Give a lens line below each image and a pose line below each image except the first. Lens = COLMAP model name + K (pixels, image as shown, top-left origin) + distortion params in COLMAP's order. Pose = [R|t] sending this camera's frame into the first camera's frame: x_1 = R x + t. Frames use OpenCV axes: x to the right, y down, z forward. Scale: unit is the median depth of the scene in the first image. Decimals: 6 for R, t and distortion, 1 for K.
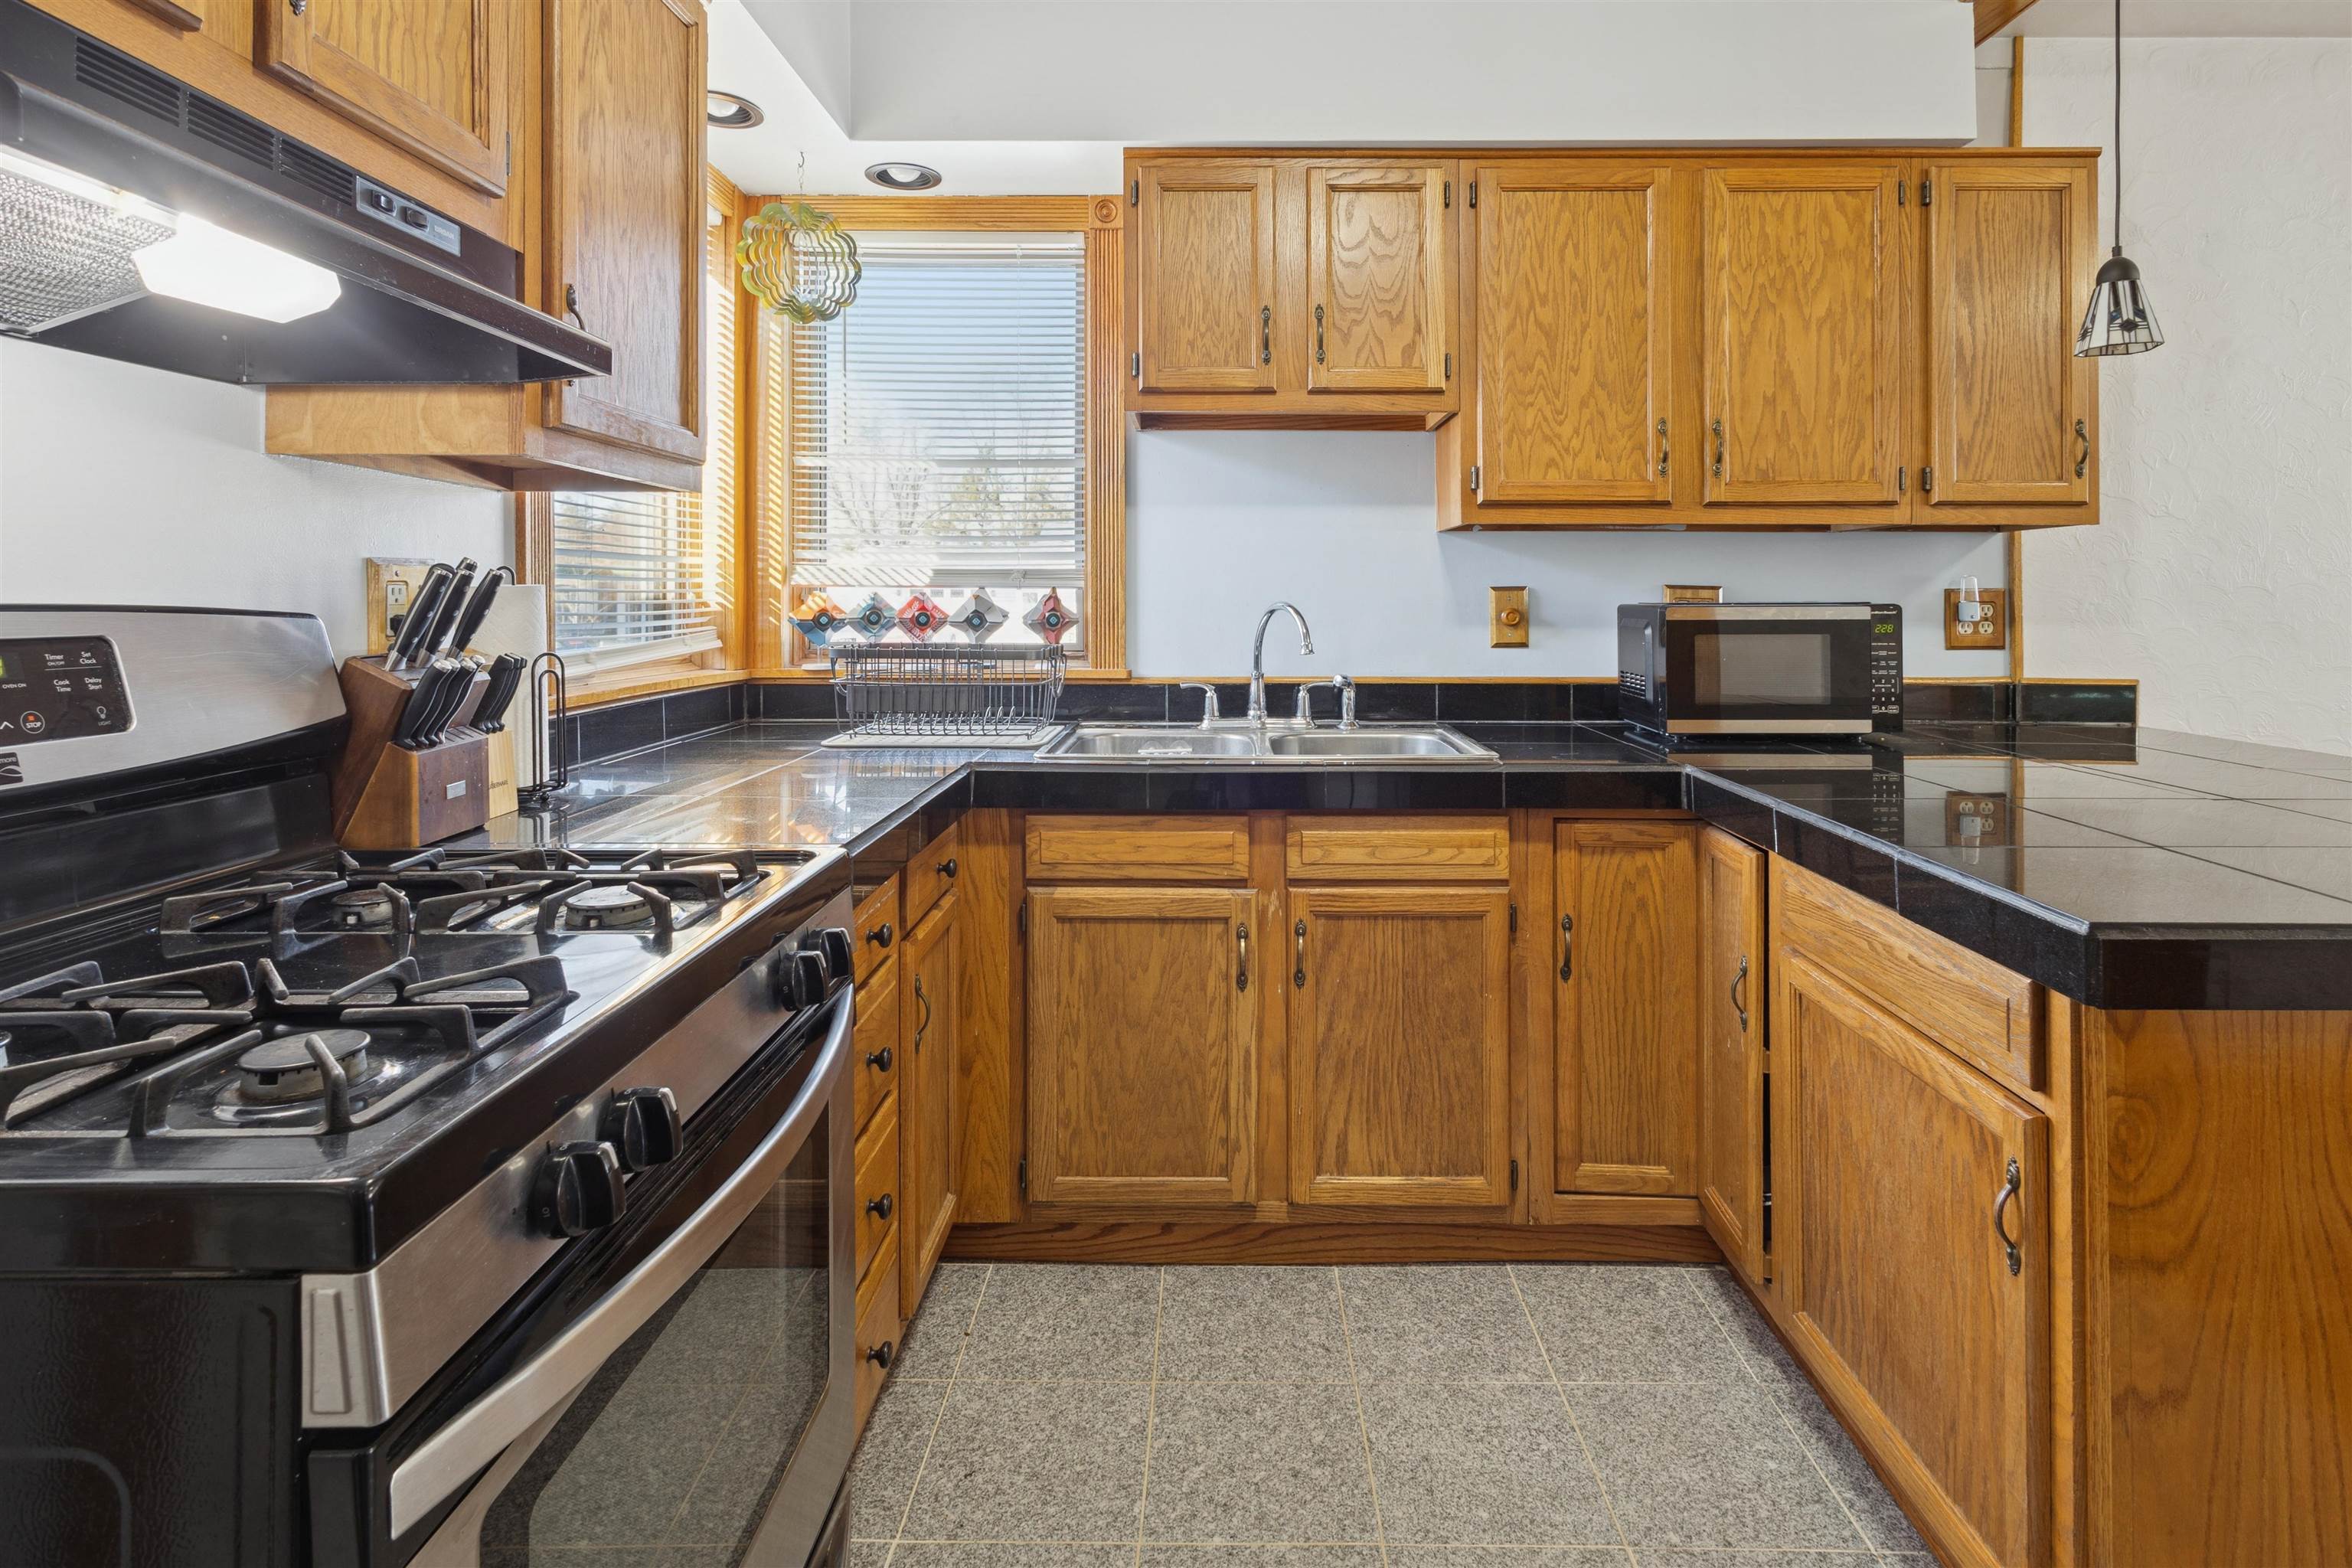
lens RADIAL K [[1146.8, 0, 1189.9], [0, 1146.8, 604.3], [0, 0, 1]] dist [0.003458, 0.000278]
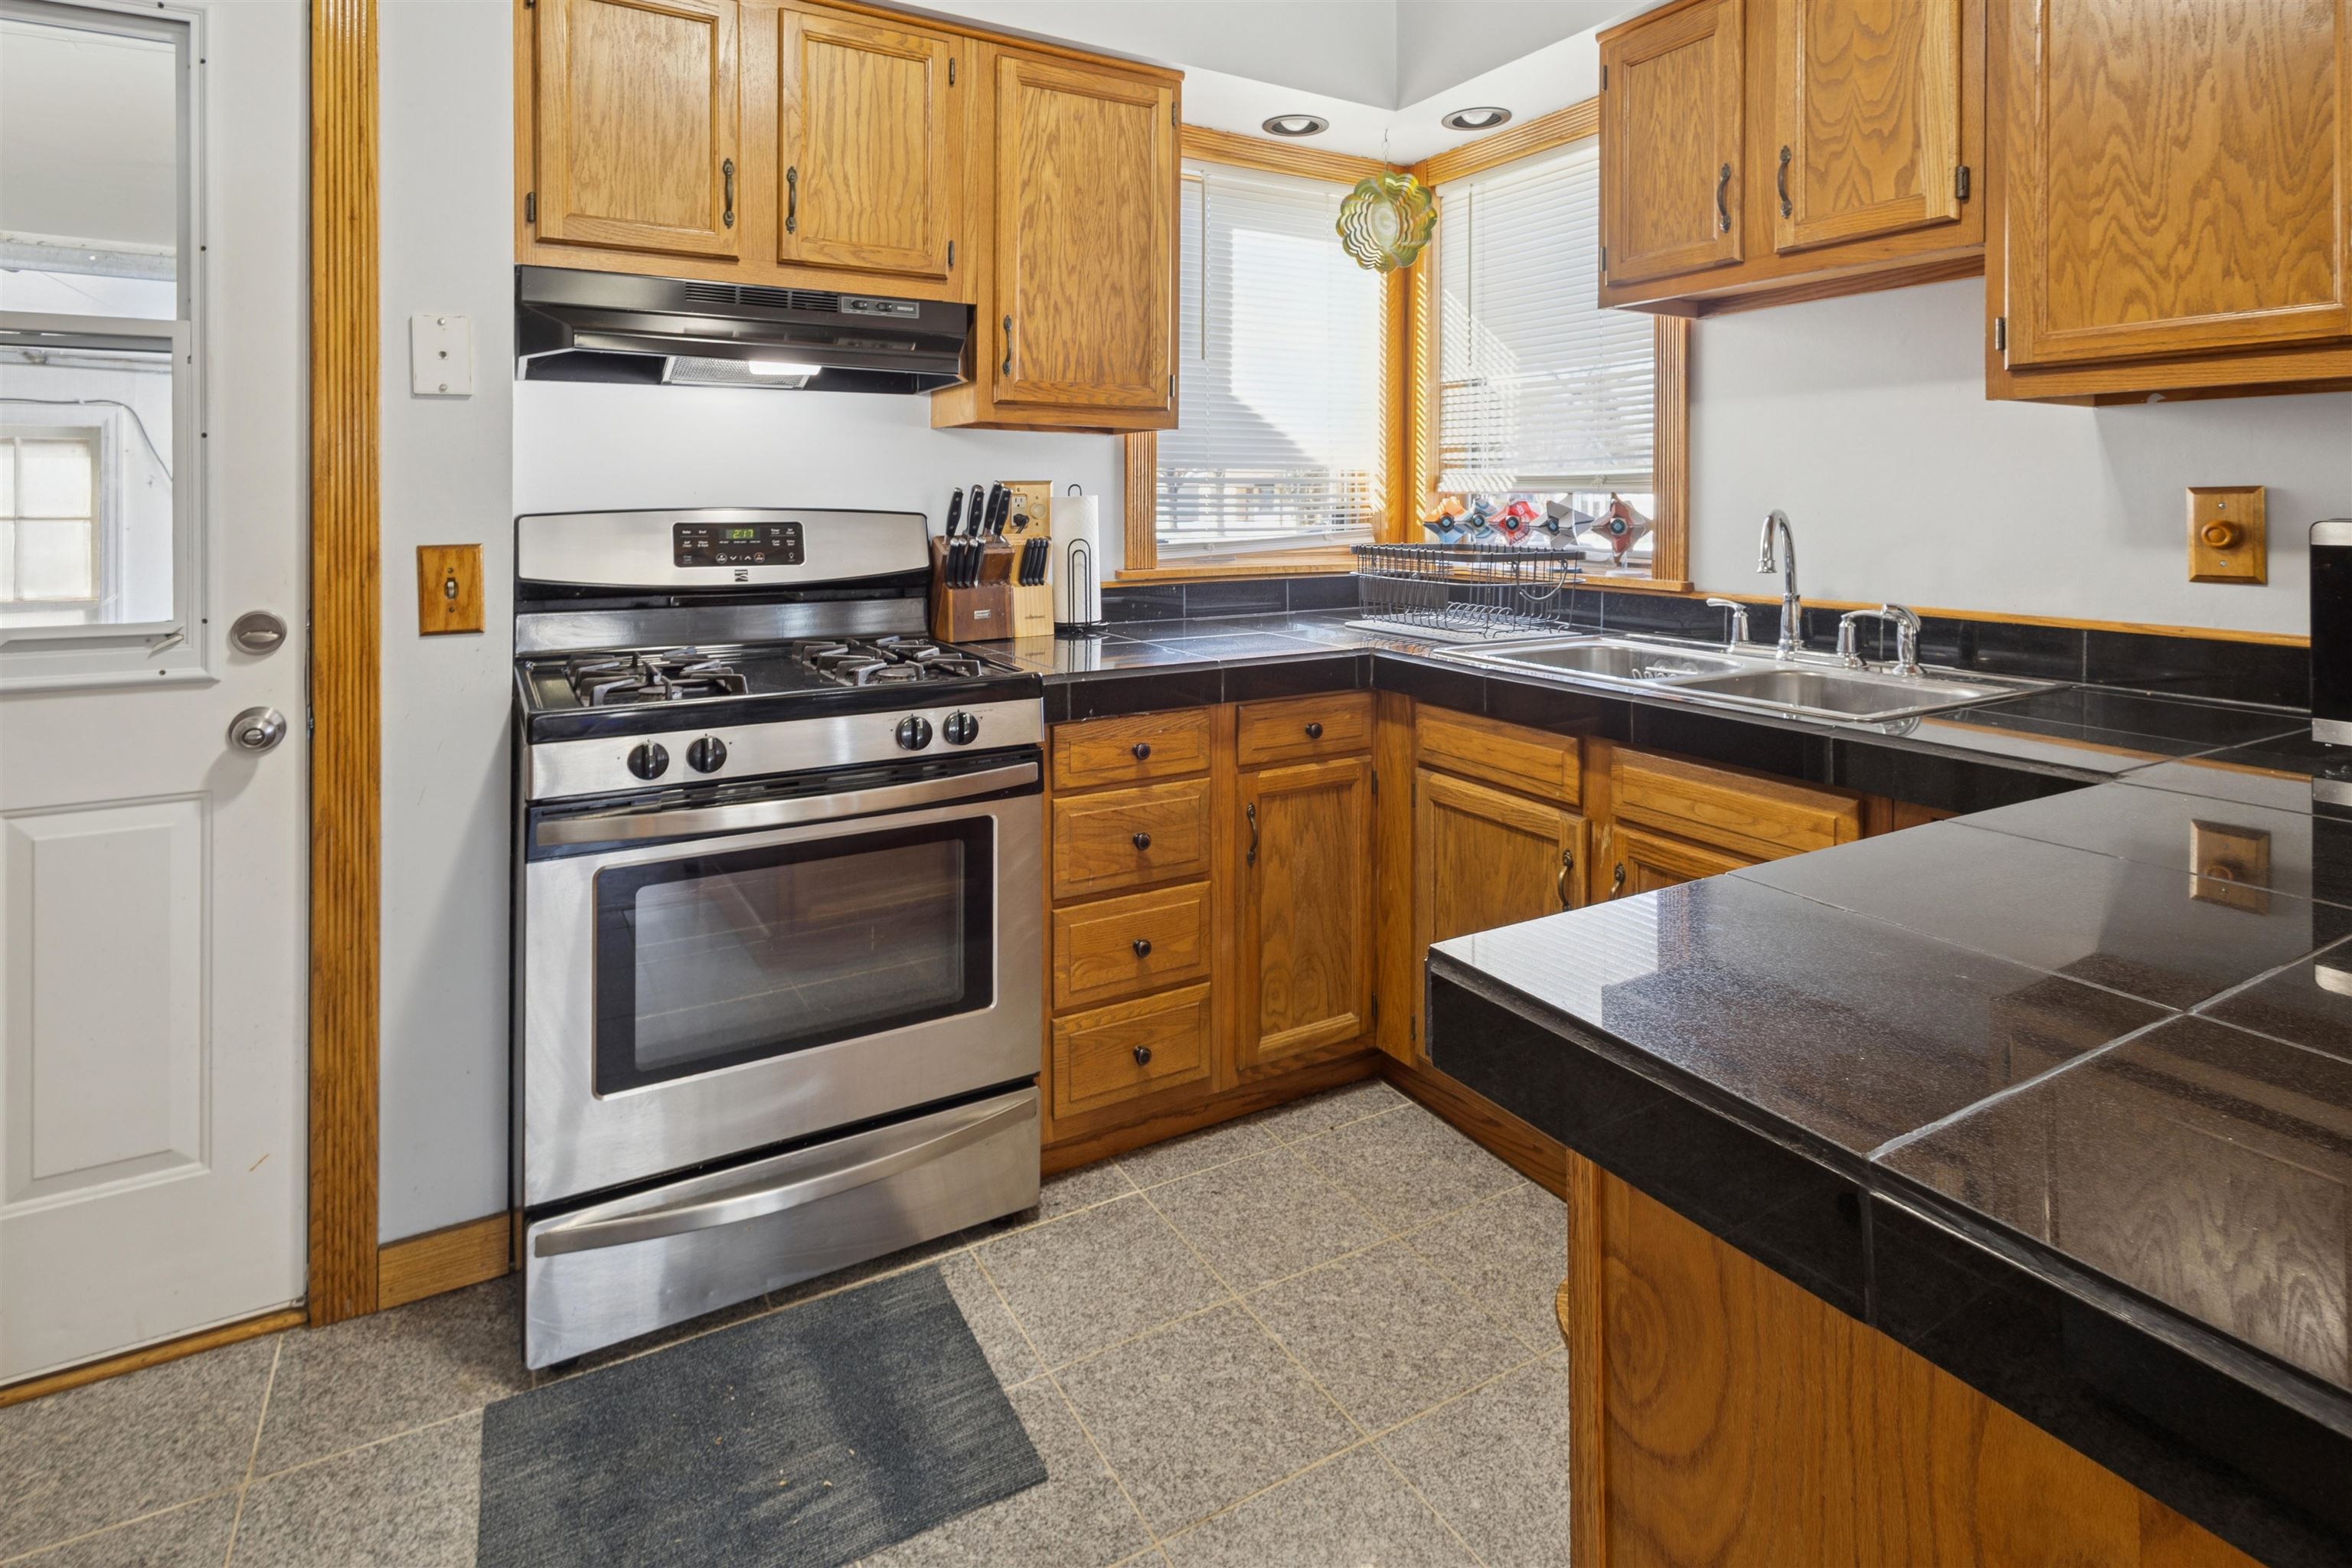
lens RADIAL K [[1131.4, 0, 1177.7], [0, 1131.4, 510.1], [0, 0, 1]] dist [0.000392, -0.000063]
pose [[0.525087, 0.005932, -0.851028, 0.575736], [-0.003619, 0.999982, 0.004737, -0.003698], [0.851041, 0.000592, 0.525099, 0.206882]]
